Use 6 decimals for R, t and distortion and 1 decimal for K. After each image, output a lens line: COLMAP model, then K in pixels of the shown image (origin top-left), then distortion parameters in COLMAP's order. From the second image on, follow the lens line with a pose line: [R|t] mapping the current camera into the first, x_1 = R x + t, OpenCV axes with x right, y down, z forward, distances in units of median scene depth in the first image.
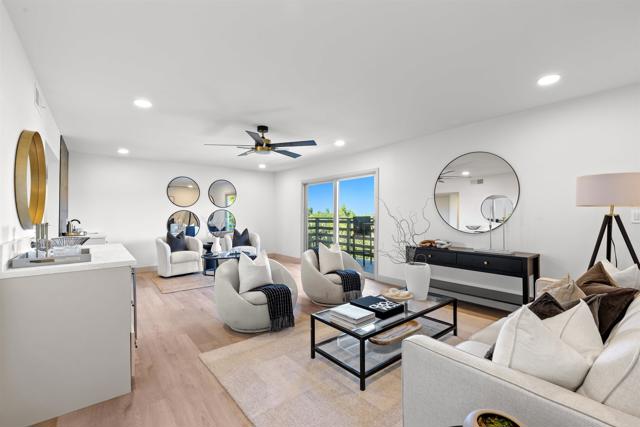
lens RADIAL K [[288.0, 0, 321.4], [0, 288.0, 215.5], [0, 0, 1]] dist [0.008249, -0.001553]
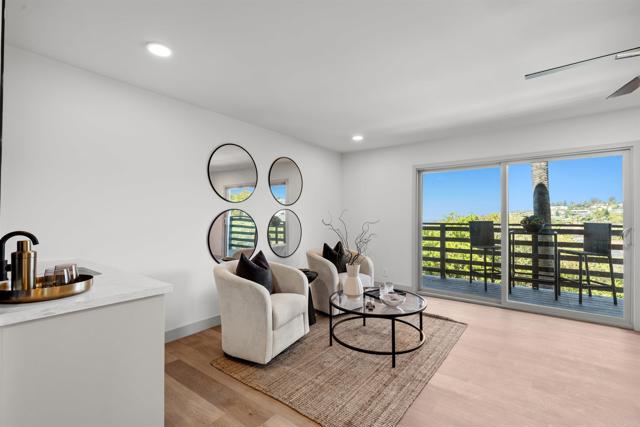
lens RADIAL K [[288.0, 0, 319.9], [0, 288.0, 211.5], [0, 0, 1]] dist [0.008249, -0.001553]
pose [[0.970780, 0.012117, 0.239664, -0.436040], [-0.007351, 0.999757, -0.020770, -0.003013], [-0.239857, 0.018401, 0.970634, 0.441779]]
